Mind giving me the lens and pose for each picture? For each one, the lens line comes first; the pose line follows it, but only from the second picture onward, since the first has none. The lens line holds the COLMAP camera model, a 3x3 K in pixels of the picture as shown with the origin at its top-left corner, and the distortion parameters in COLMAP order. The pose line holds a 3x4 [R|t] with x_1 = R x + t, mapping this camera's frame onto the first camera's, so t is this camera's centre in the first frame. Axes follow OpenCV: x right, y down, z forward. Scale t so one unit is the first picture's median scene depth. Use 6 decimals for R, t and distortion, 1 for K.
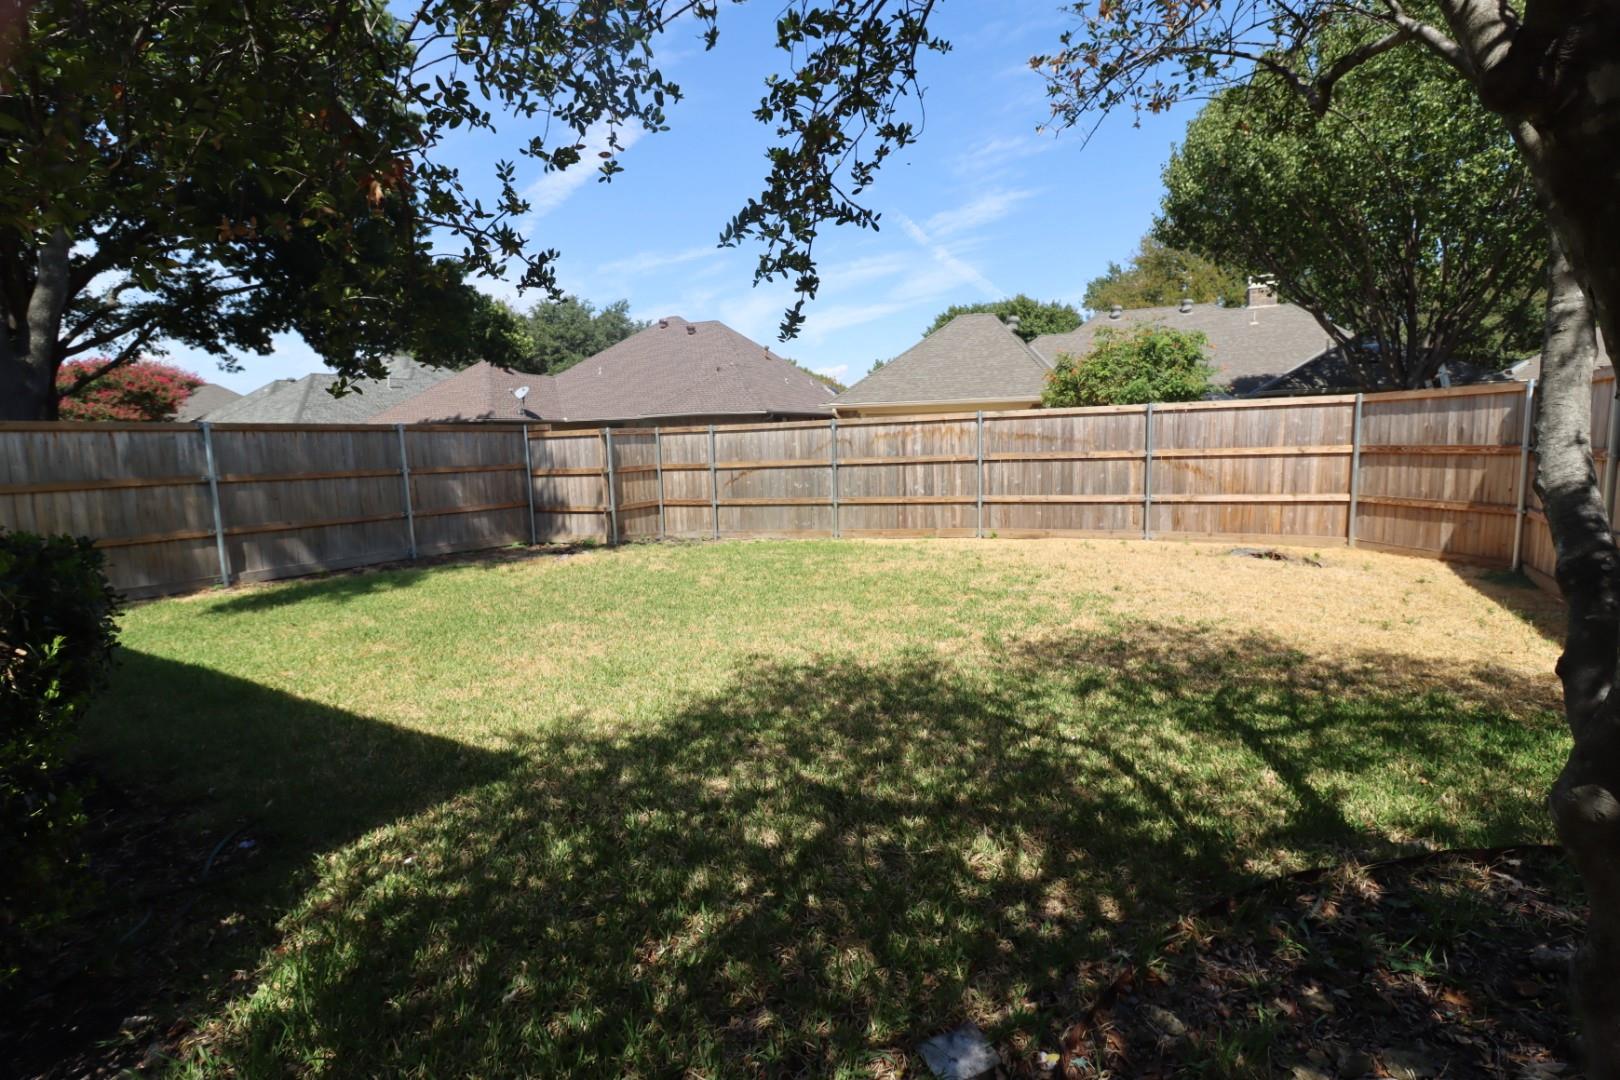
lens RADIAL K [[766.0, 0, 804.0], [0, 766.0, 540.8], [0, 0, 1]] dist [-0.003019, -0.011600]
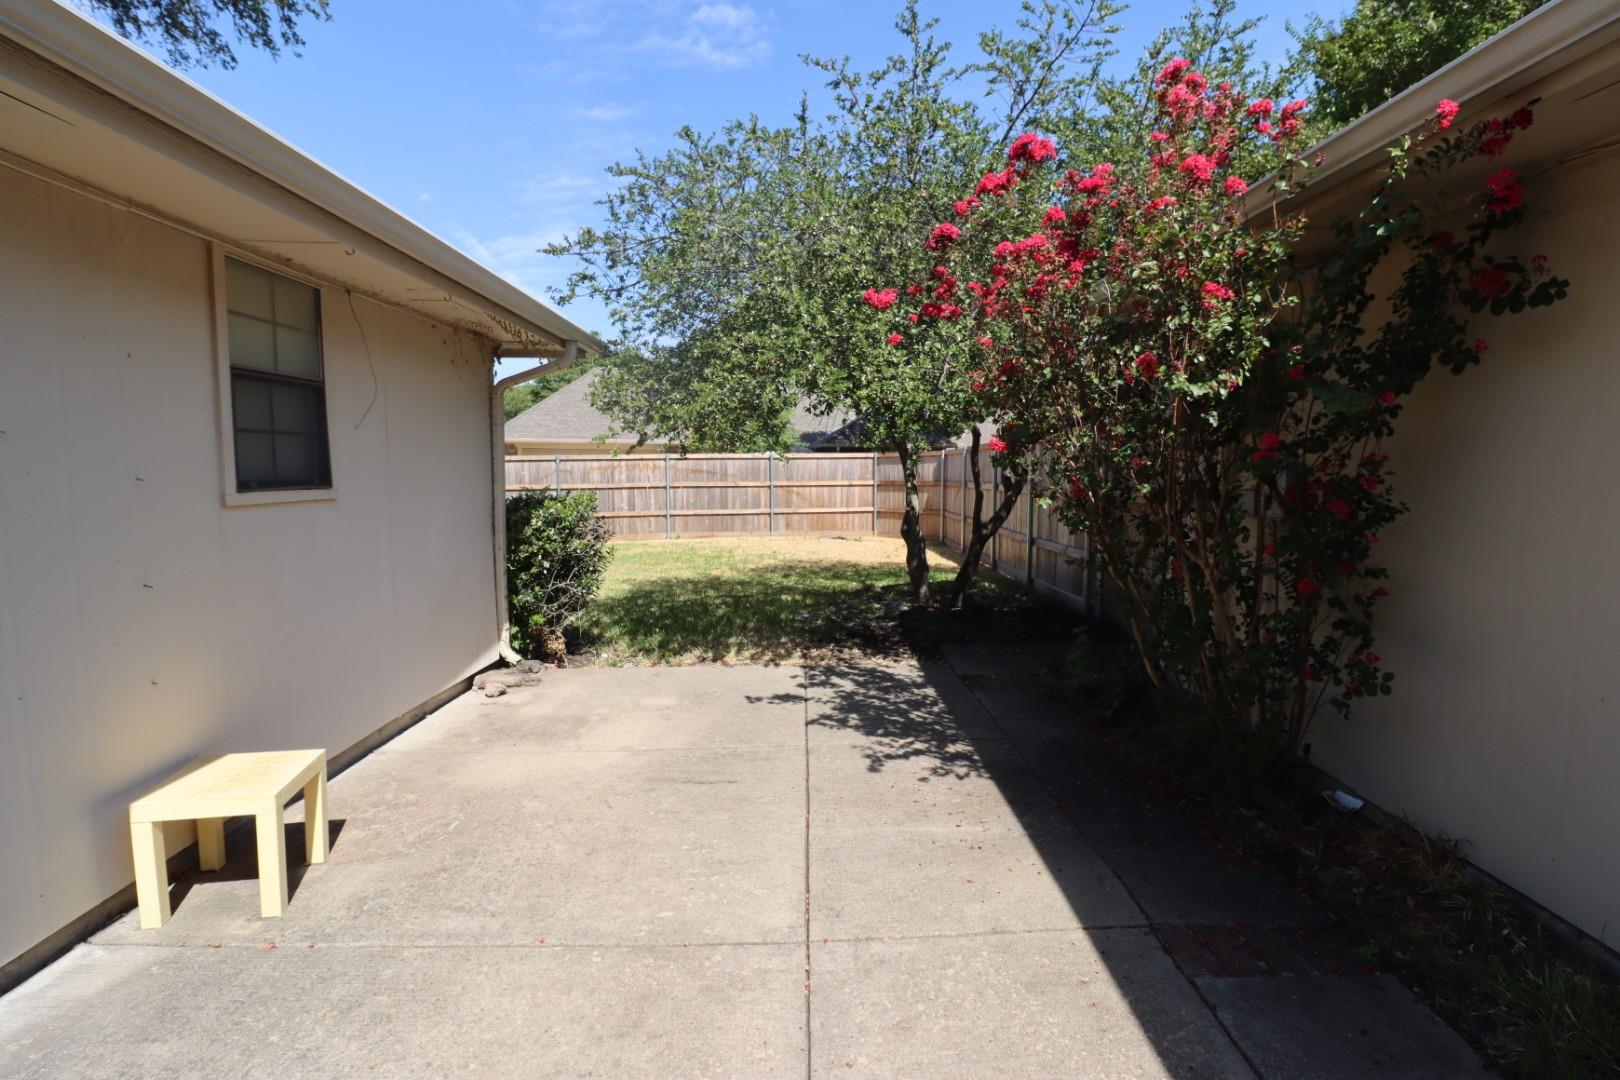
lens RADIAL K [[766.0, 0, 812.0], [0, 766.0, 537.6], [0, 0, 1]] dist [-0.003019, -0.011600]
pose [[0.859013, -0.017961, 0.511638, -0.305810], [0.043725, 0.998307, -0.038365, 0.066070], [-0.510082, 0.055327, 0.858344, -0.431932]]
